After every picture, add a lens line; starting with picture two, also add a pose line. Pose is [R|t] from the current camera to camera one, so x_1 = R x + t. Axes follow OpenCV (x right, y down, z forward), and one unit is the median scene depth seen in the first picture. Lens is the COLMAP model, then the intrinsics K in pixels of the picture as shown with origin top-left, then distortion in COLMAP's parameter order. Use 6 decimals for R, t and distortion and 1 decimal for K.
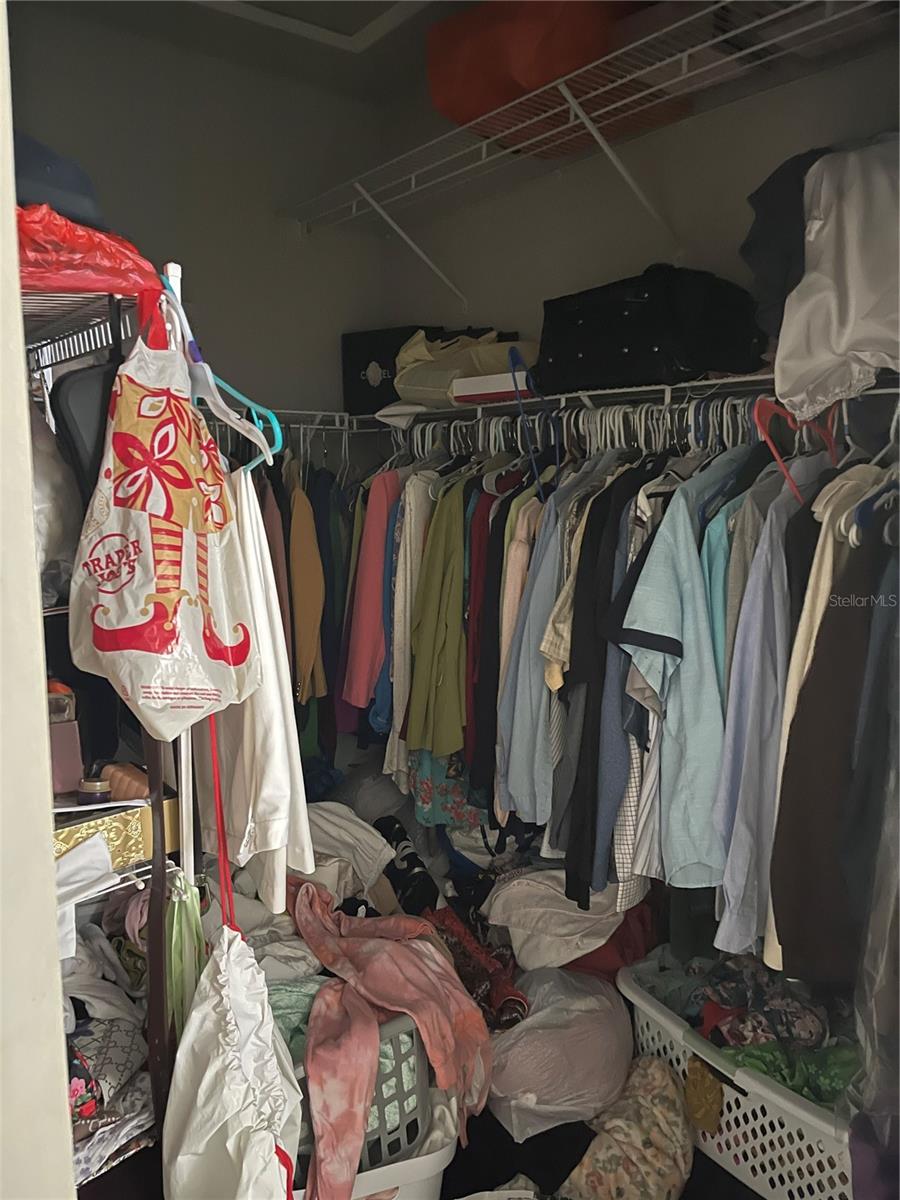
lens RADIAL K [[900.2, 0, 404.7], [0, 900.2, 629.0], [0, 0, 1]] dist [0.070507, -0.092986]
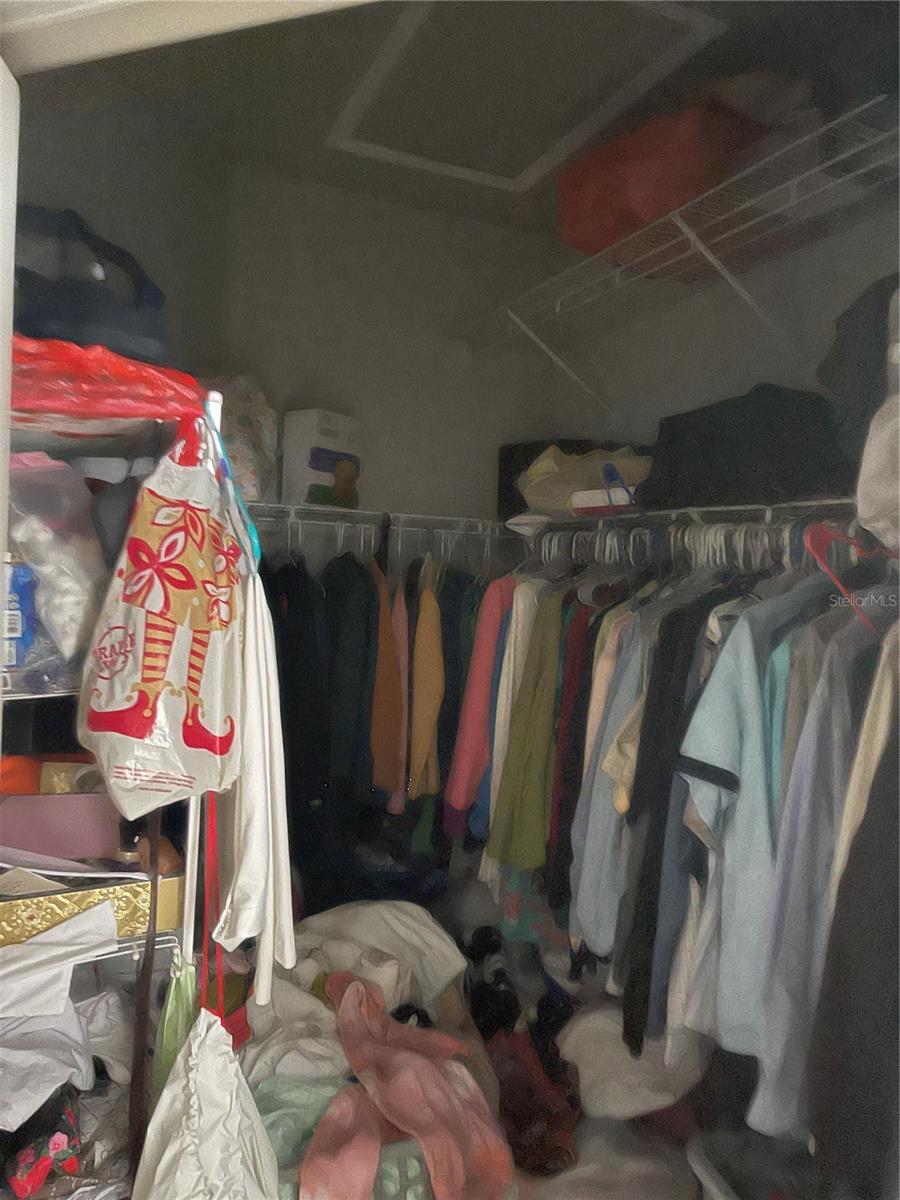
lens RADIAL K [[900.2, 0, 456.4], [0, 900.2, 621.8], [0, 0, 1]] dist [0.070507, -0.092986]
pose [[0.969191, 0.059373, -0.239049, 0.238042], [-0.085983, 0.991014, -0.102466, -0.021698], [0.230817, 0.119863, 0.965586, 0.010438]]
